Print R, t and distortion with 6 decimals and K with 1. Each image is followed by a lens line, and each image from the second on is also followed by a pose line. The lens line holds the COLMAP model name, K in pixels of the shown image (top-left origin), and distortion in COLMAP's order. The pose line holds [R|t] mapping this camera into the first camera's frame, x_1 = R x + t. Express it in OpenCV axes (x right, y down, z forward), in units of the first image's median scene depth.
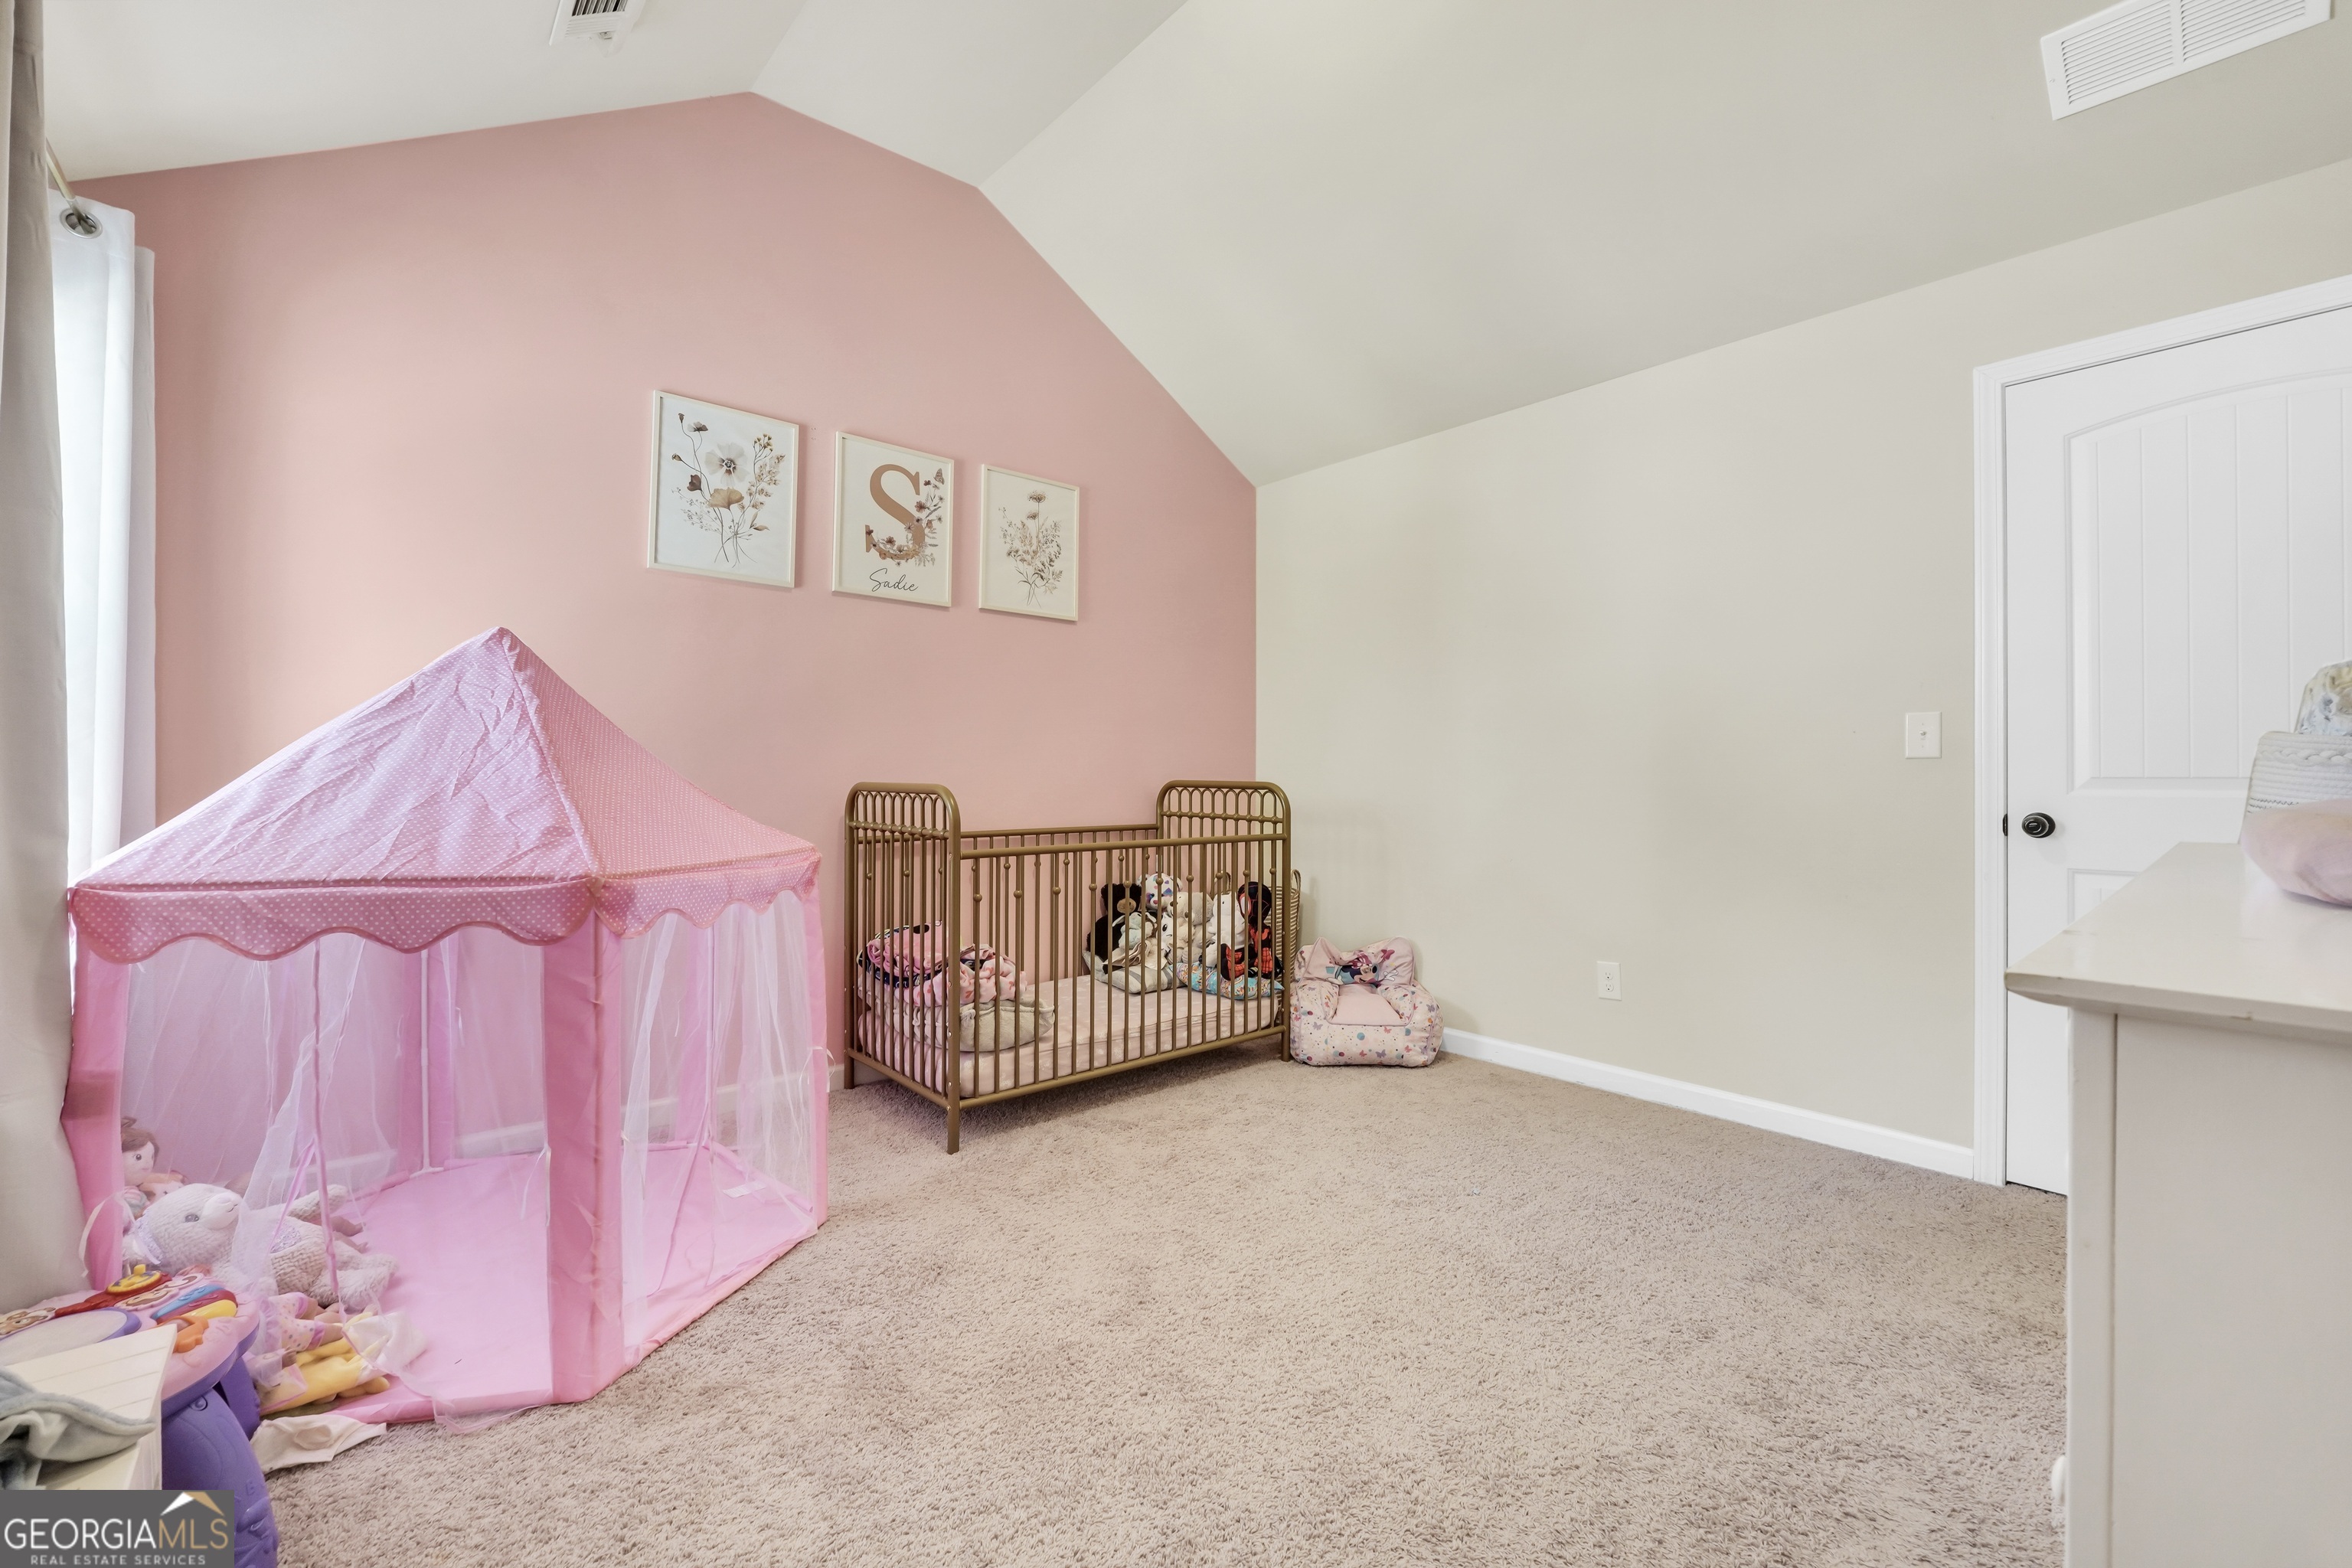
lens RADIAL K [[996.8, 0, 1162.5], [0, 996.8, 786.3], [0, 0, 1]] dist [-0.019006, 0.006768]
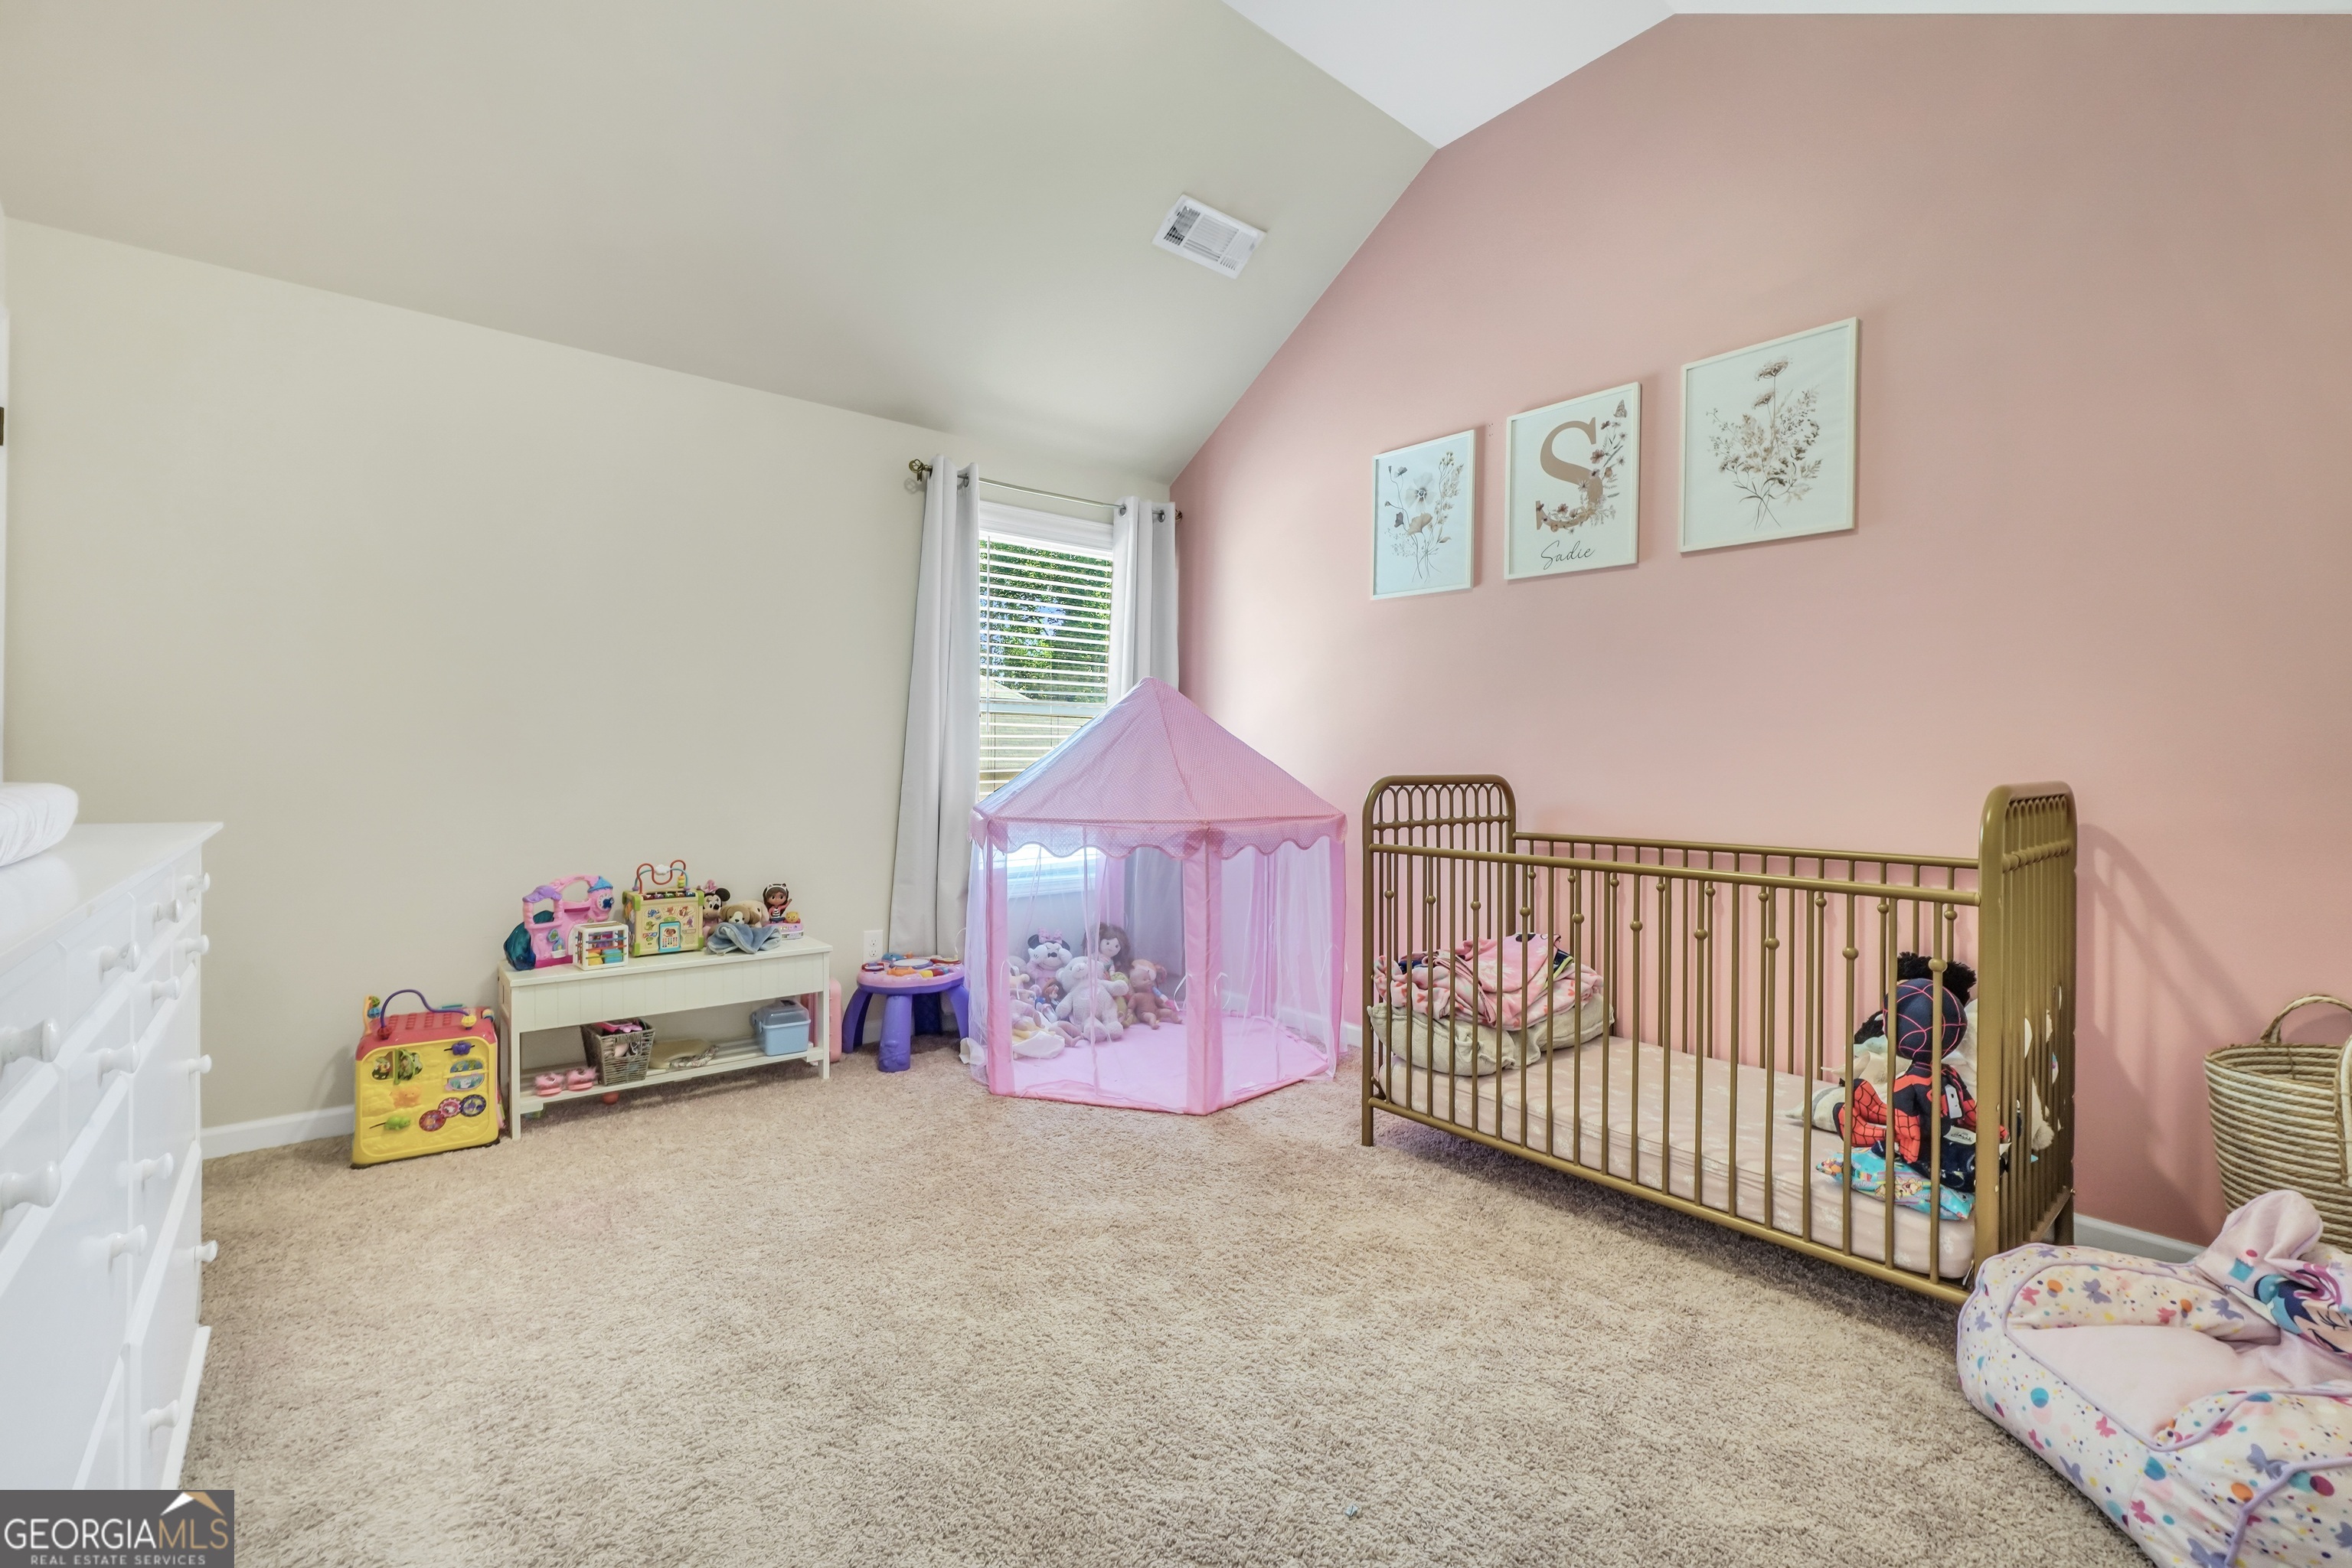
lens RADIAL K [[996.8, 0, 1162.5], [0, 996.8, 786.3], [0, 0, 1]] dist [-0.019006, 0.006768]
pose [[-0.018272, 0.019382, -0.999645, 0.643092], [-0.021603, 0.999571, 0.019776, -0.005049], [0.999600, 0.021957, -0.017845, 0.663702]]
